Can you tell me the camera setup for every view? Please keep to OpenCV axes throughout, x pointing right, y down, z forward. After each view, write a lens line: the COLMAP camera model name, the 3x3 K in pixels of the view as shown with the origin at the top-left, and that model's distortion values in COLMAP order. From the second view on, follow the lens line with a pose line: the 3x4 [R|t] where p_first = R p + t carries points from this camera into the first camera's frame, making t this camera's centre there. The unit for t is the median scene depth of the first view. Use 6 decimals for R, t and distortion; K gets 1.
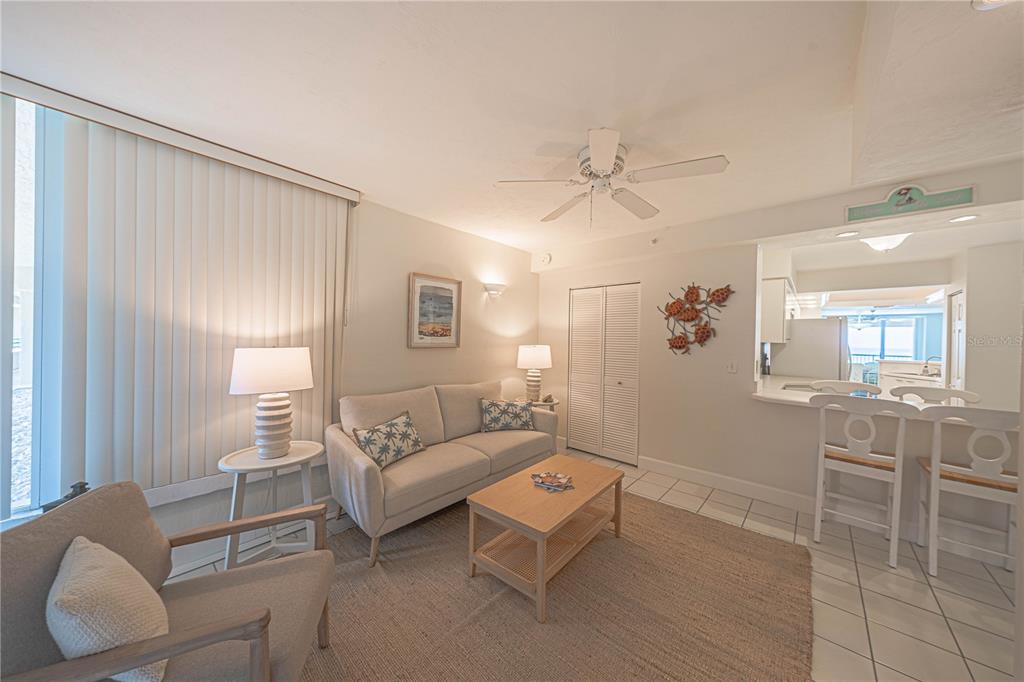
lens RADIAL K [[354.5, 0, 504.4], [0, 354.5, 339.5], [0, 0, 1]] dist [-0.006604, 0.002293]
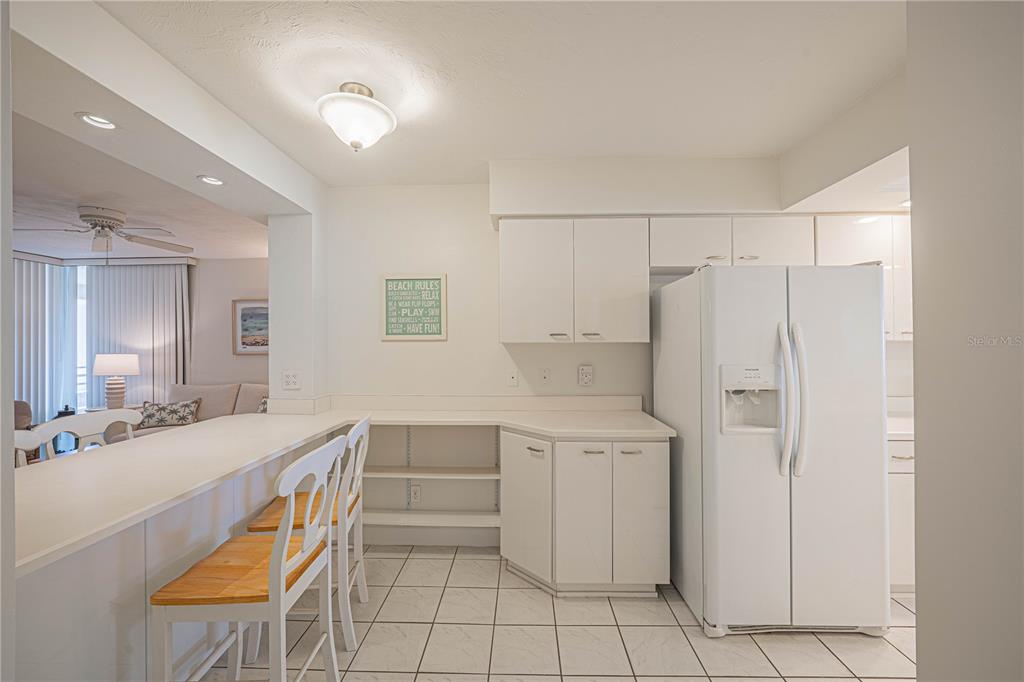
lens RADIAL K [[403.5, 0, 508.7], [0, 403.5, 334.8], [0, 0, 1]] dist [-0.003672, -0.000536]
pose [[0.627226, -0.033843, -0.778102, 1.552463], [0.018851, 0.999422, -0.028274, 0.010694], [0.778609, 0.003066, 0.627502, 0.803607]]
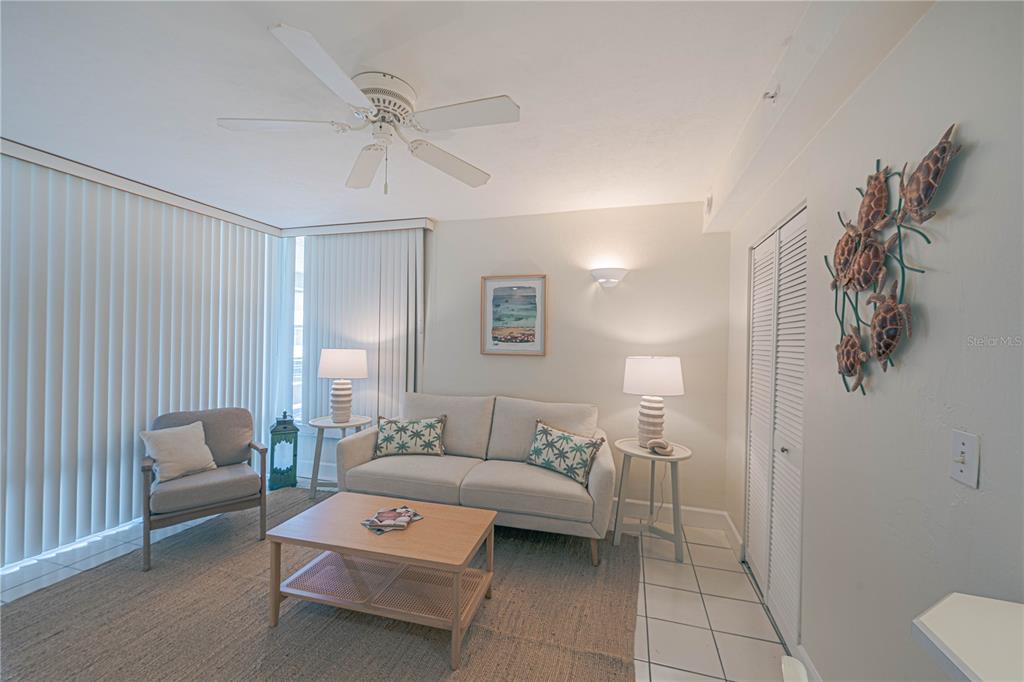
lens RADIAL K [[403.5, 0, 516.8], [0, 403.5, 339.7], [0, 0, 1]] dist [-0.003672, -0.000536]
pose [[0.417363, -0.013090, -0.908646, 0.742350], [-0.010371, 0.999763, -0.019166, 0.003860], [0.908681, 0.017423, 0.417128, 0.591489]]
